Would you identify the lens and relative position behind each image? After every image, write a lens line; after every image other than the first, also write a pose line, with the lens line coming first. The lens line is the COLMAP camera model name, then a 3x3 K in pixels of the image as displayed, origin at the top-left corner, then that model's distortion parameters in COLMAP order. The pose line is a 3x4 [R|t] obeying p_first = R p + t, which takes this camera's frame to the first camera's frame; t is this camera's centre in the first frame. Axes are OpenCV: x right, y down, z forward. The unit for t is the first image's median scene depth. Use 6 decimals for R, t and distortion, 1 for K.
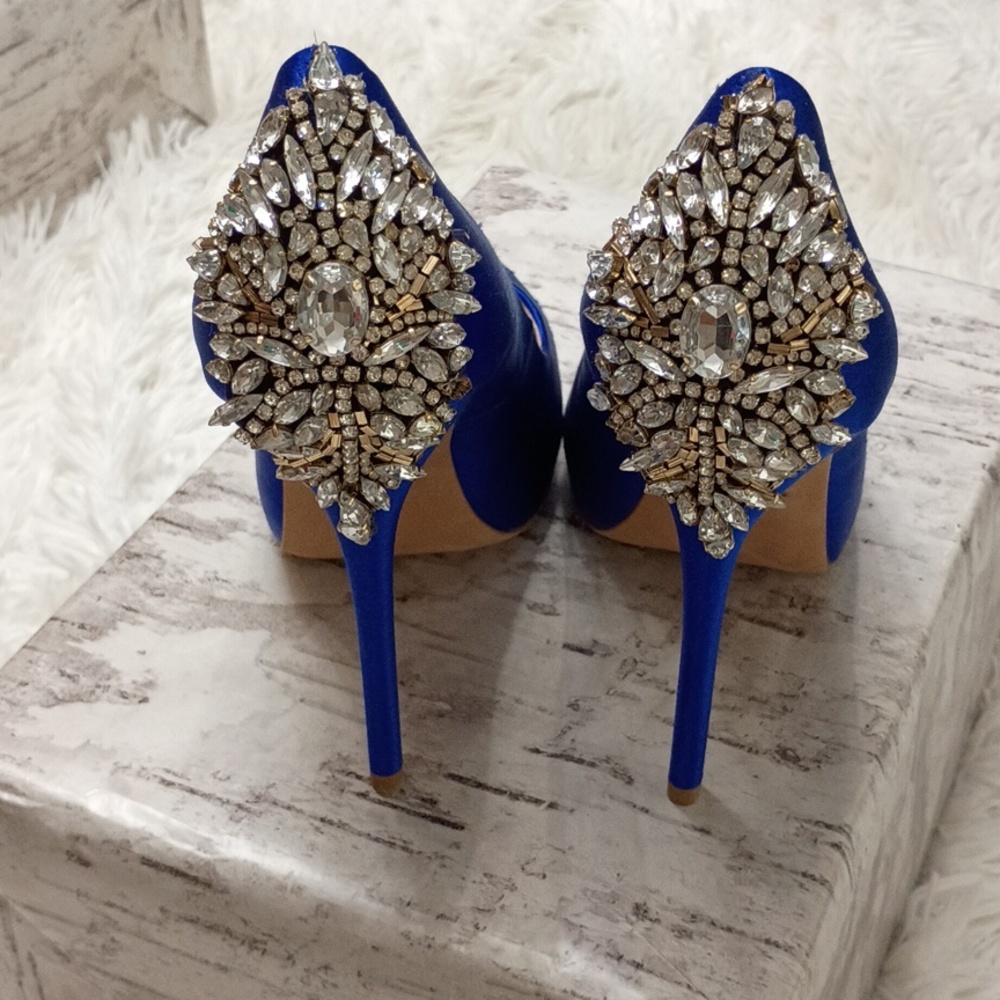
lens RADIAL K [[1968.7, 0, 508.9], [0, 1968.7, 528.5], [0, 0, 1]] dist [0.024843, 0.000000]
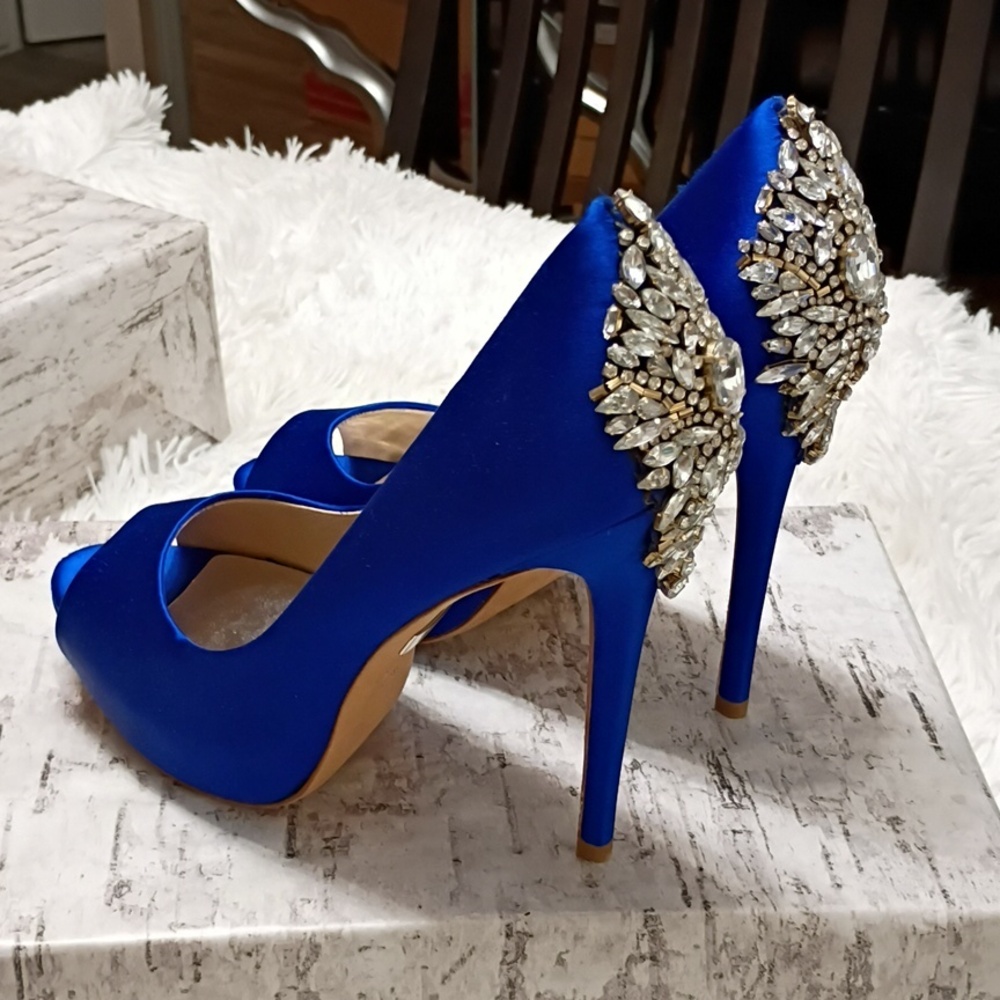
lens RADIAL K [[1968.7, 0, 513.5], [0, 1968.7, 478.5], [0, 0, 1]] dist [0.024843, 0.000000]
pose [[0.991969, 0.049269, -0.116492, 0.211376], [-0.067791, 0.984653, -0.160821, -0.072446], [0.106781, 0.167426, 0.980085, 0.097651]]
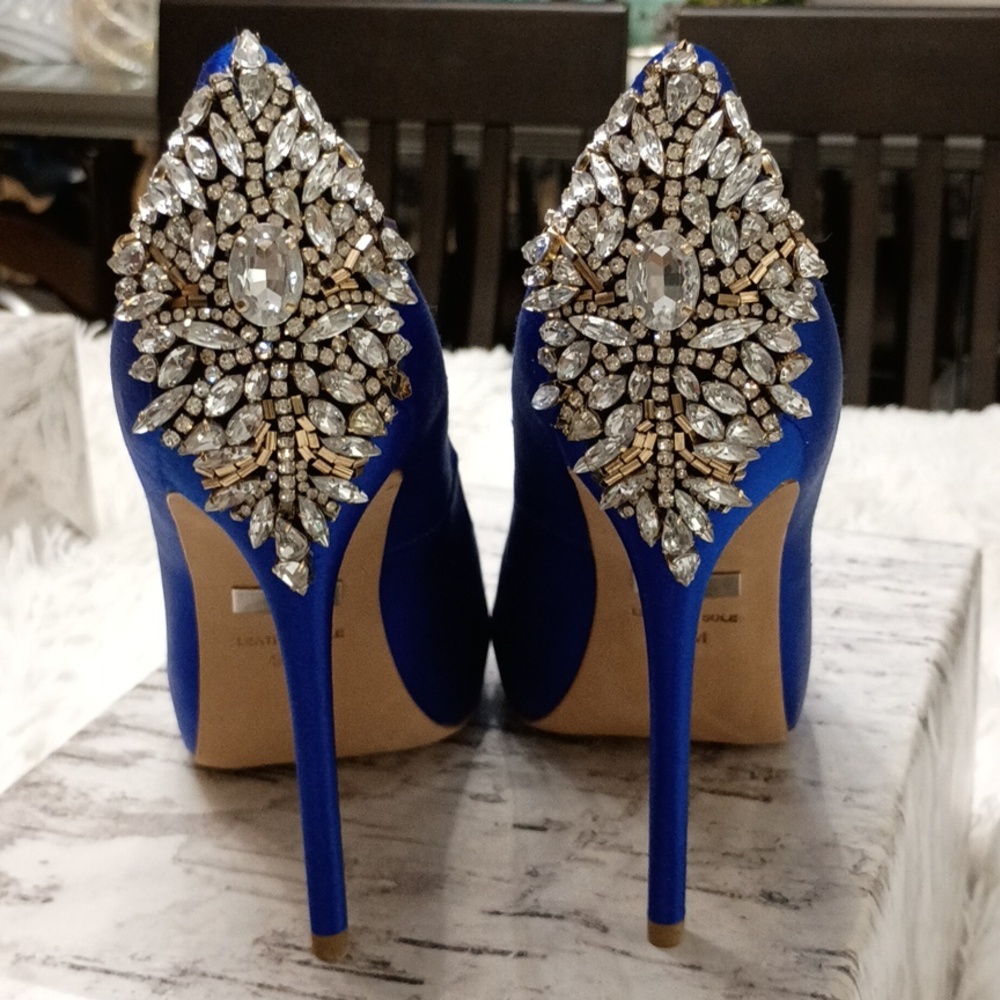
lens RADIAL K [[1968.7, 0, 527.2], [0, 1968.7, 482.2], [0, 0, 1]] dist [0.024843, 0.000000]
pose [[0.994308, -0.059371, 0.088469, -0.039504], [0.086135, 0.936656, -0.339495, 0.234183], [-0.062709, 0.345183, 0.936438, 0.096501]]
